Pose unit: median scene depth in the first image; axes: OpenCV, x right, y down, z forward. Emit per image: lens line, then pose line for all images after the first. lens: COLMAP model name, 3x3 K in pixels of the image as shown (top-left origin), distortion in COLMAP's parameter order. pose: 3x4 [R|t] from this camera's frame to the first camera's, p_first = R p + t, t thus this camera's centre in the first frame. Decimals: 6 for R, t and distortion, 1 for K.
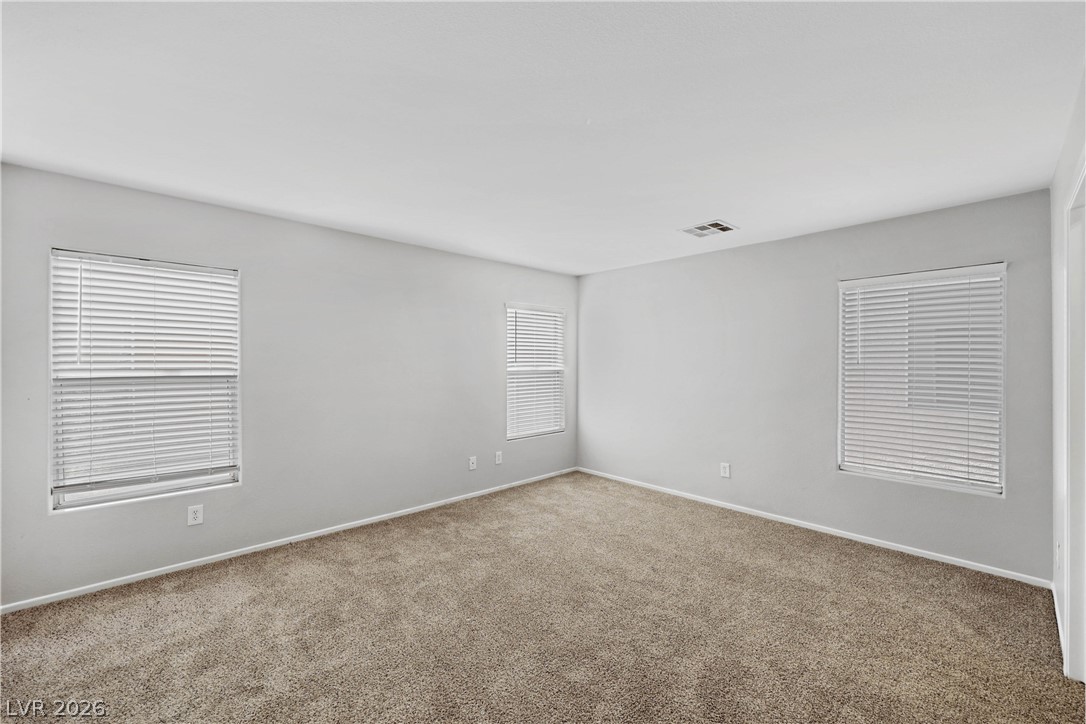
lens RADIAL K [[436.2, 0, 539.8], [0, 436.2, 361.0], [0, 0, 1]] dist [-0.003552, 0.000102]
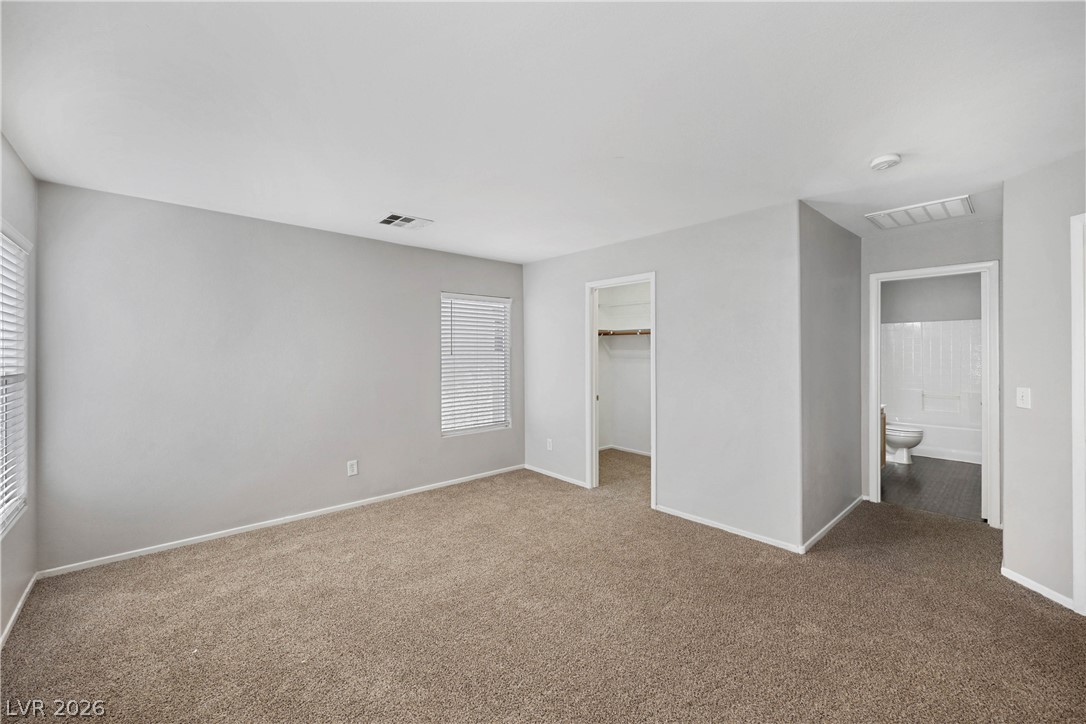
lens RADIAL K [[436.2, 0, 545.9], [0, 436.2, 355.1], [0, 0, 1]] dist [-0.003552, 0.000102]
pose [[0.009081, -0.007183, 0.999933, -0.621721], [0.000522, 0.999974, 0.007178, -0.002183], [-0.999959, 0.000457, 0.009084, 0.682664]]
